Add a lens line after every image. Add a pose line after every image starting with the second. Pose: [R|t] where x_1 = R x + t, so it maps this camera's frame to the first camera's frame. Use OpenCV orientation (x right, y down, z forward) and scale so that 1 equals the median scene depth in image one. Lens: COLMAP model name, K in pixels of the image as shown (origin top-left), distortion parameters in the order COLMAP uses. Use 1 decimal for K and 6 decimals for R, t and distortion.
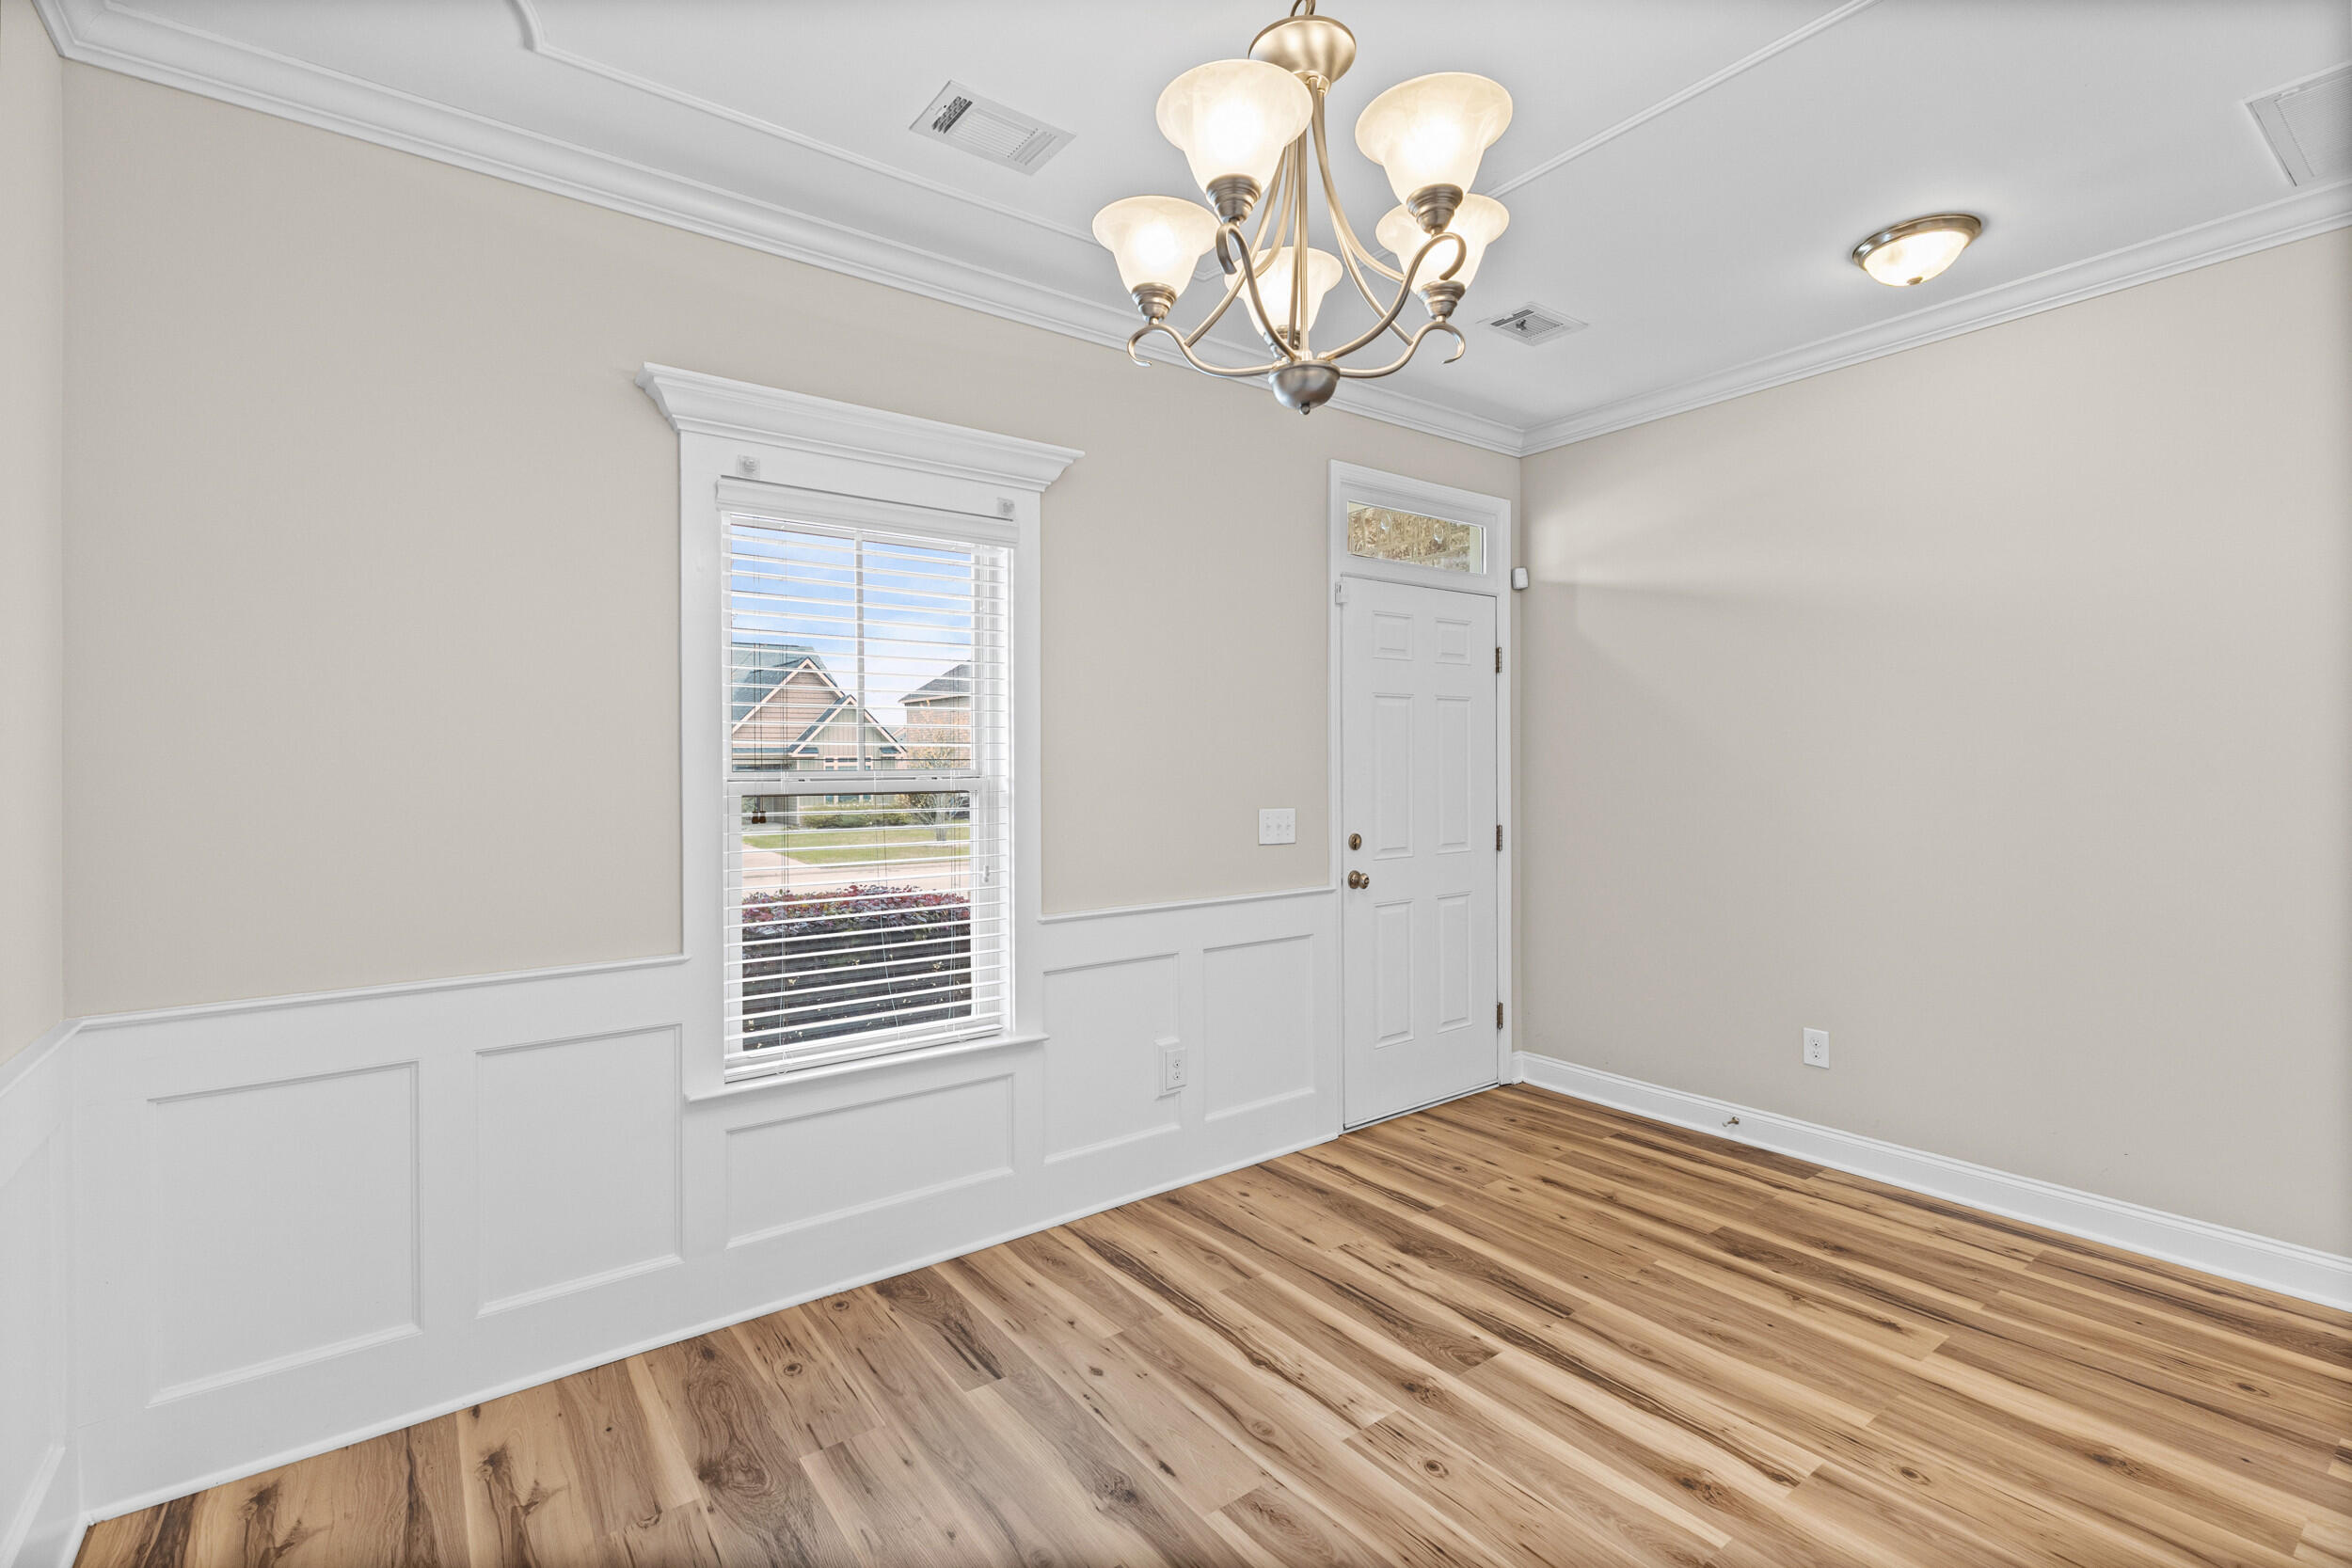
lens RADIAL K [[1045.6, 0, 1174.4], [0, 1045.6, 777.7], [0, 0, 1]] dist [-0.001438, -0.000045]
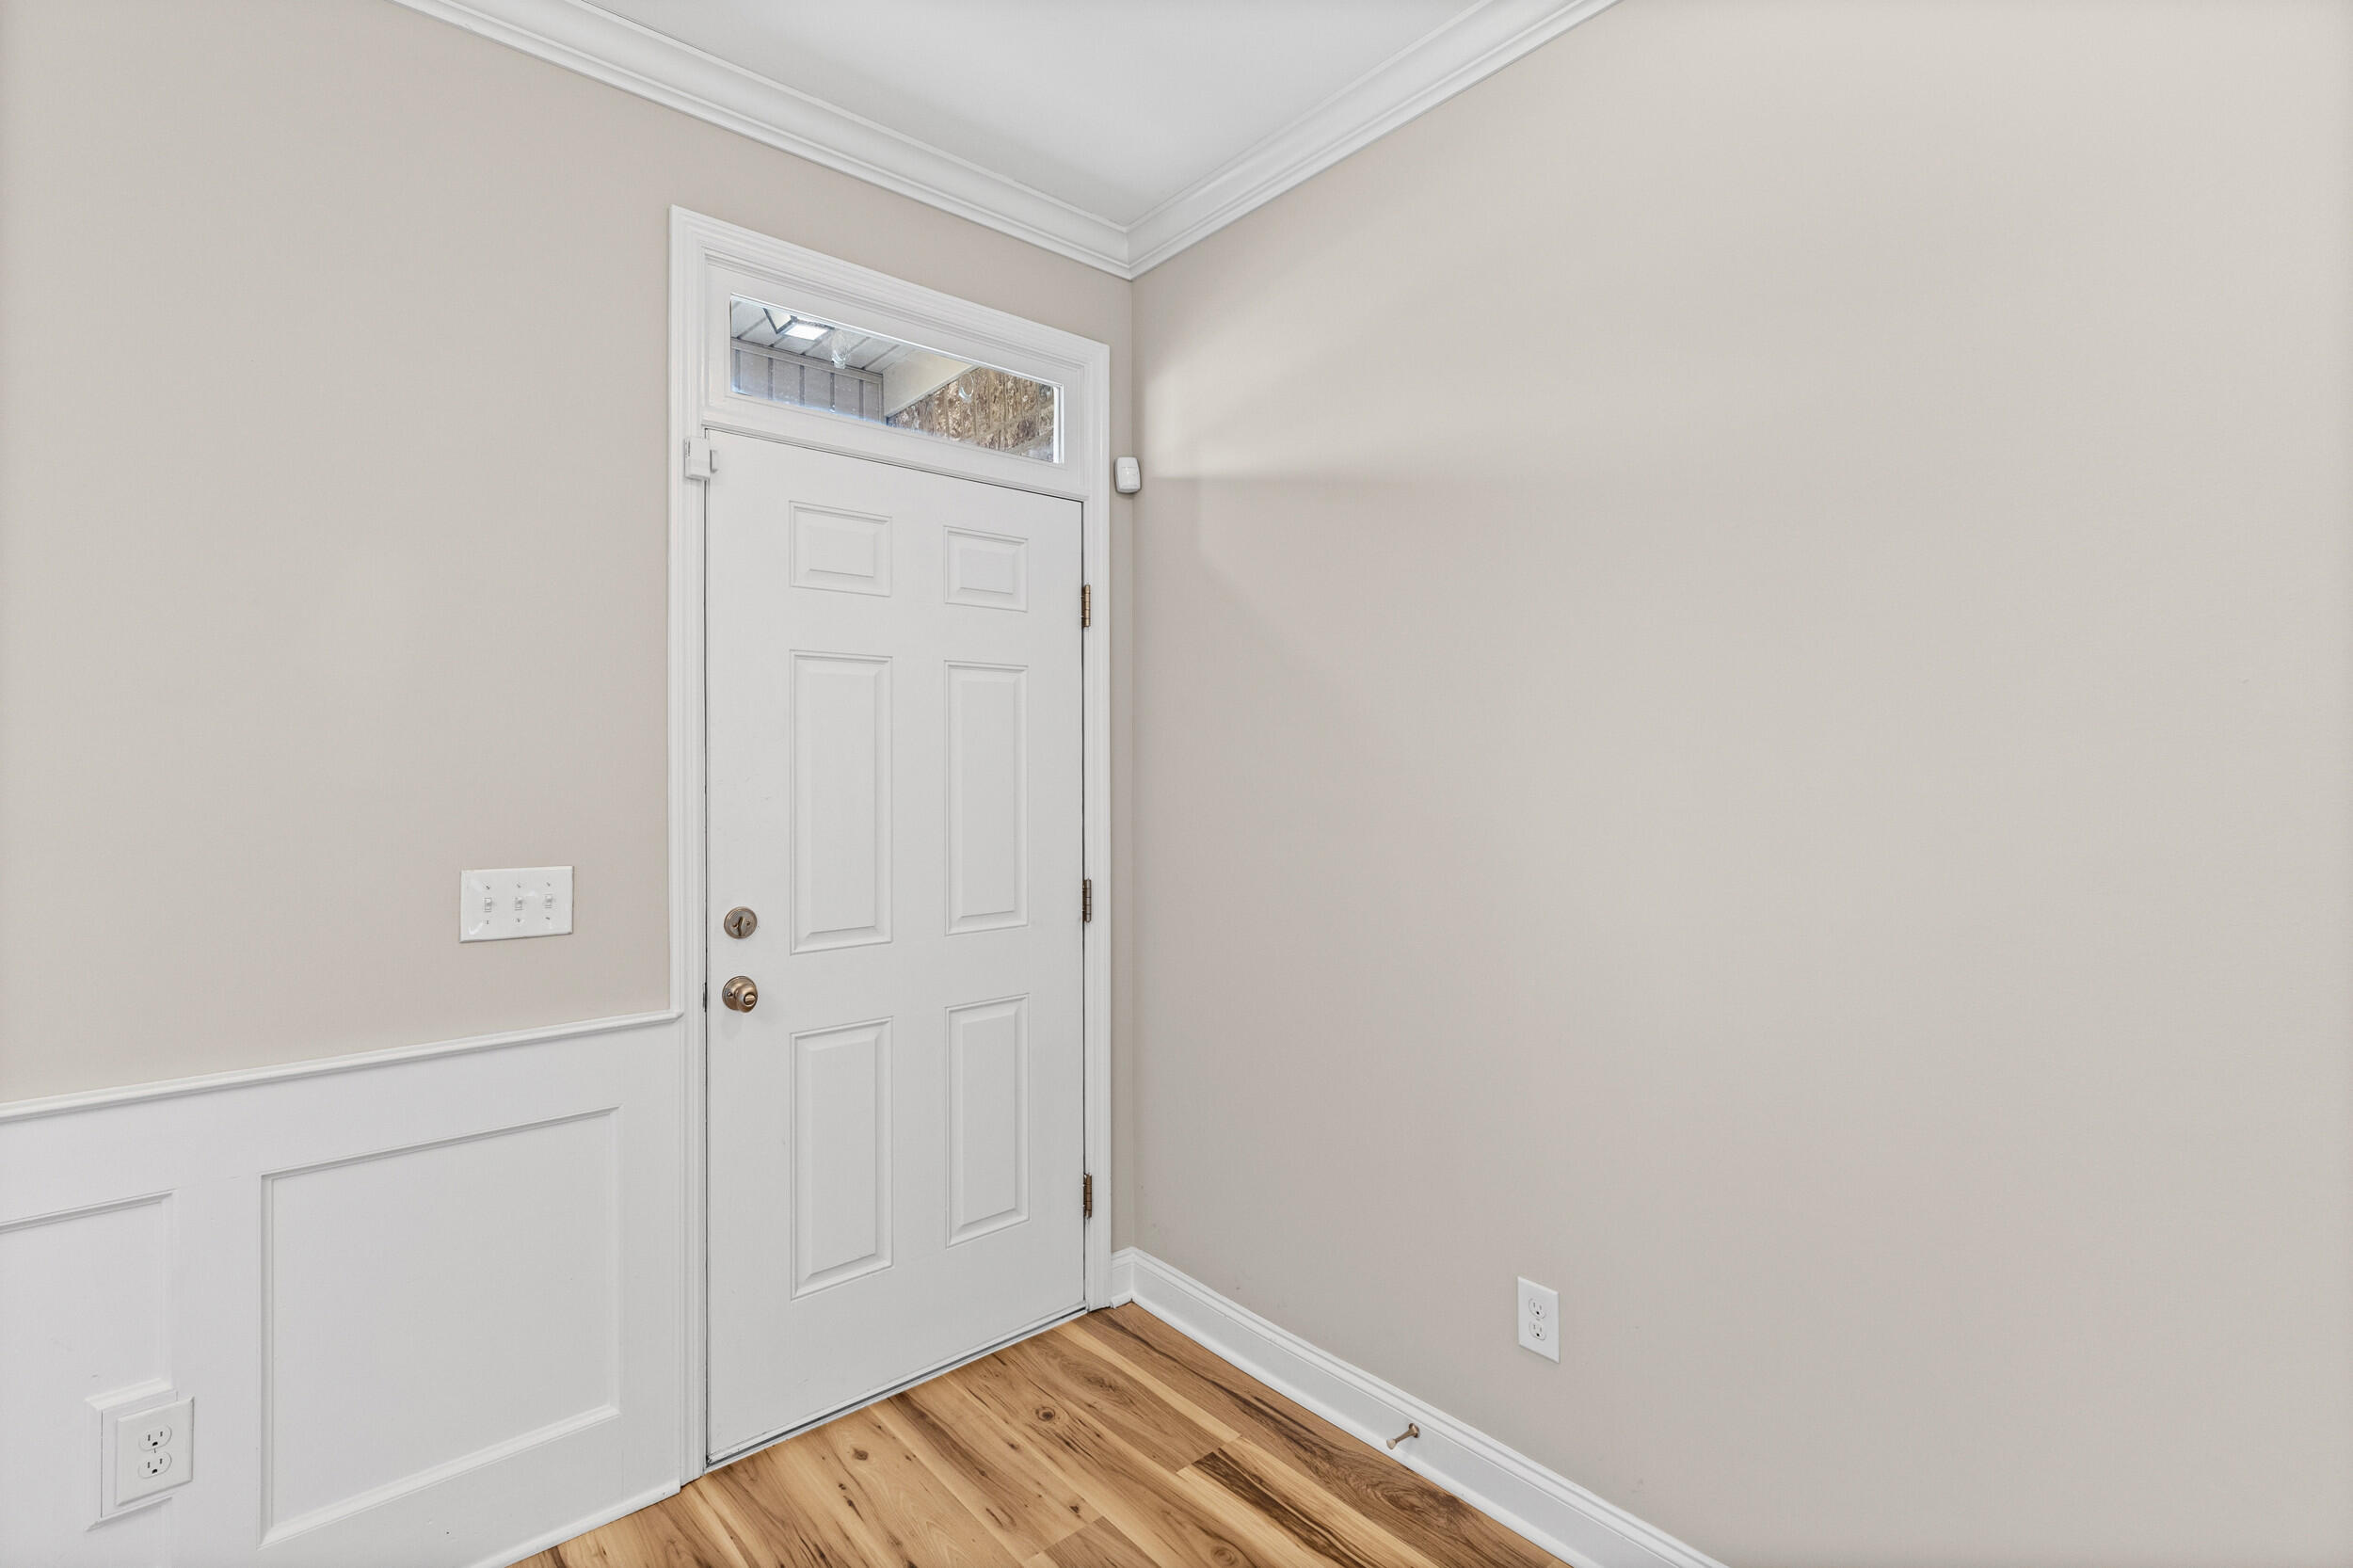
lens RADIAL K [[1059.2, 0, 1173.4], [0, 1059.2, 777.3], [0, 0, 1]] dist [0.001352, 0.000381]
pose [[0.996940, -0.000043, 0.078167, 0.324955], [0.000532, 0.999980, -0.006233, -0.009728], [-0.078165, 0.006256, 0.996921, 0.400624]]
